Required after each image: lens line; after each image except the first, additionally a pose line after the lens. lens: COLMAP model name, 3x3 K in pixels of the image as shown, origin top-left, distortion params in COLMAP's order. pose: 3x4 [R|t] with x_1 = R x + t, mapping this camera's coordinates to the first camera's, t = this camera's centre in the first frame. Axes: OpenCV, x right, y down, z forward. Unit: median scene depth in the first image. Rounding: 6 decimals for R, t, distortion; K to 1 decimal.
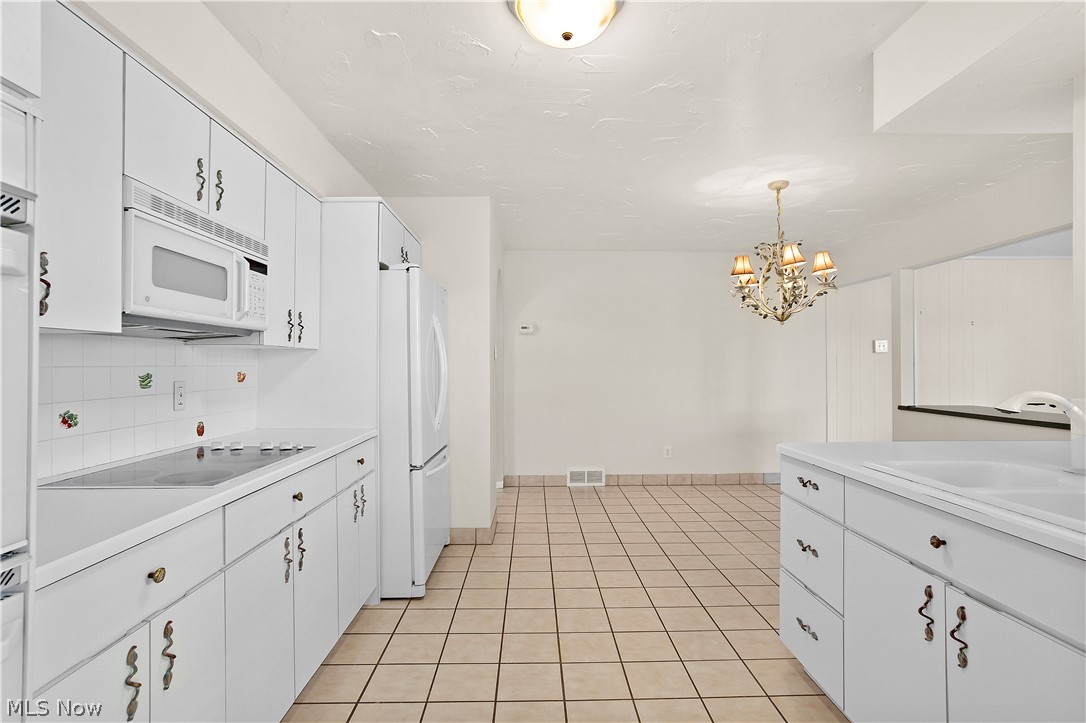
lens RADIAL K [[526.0, 0, 544.2], [0, 526.0, 369.0], [0, 0, 1]] dist [-0.023857, 0.010114]
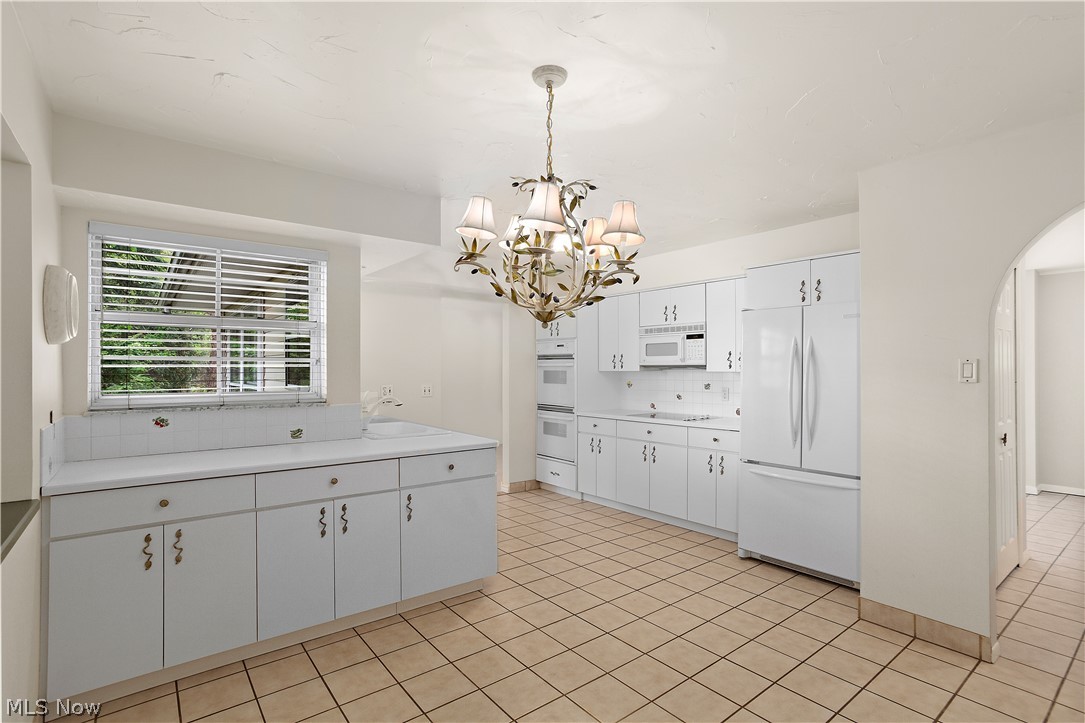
lens RADIAL K [[525.5, 0, 538.3], [0, 525.5, 362.5], [0, 0, 1]] dist [-0.023857, 0.010114]
pose [[-0.800385, -0.008917, -0.599420, 1.454492], [-0.003371, 0.999941, -0.010374, -0.065723], [0.599477, -0.006282, -0.800367, 2.618449]]
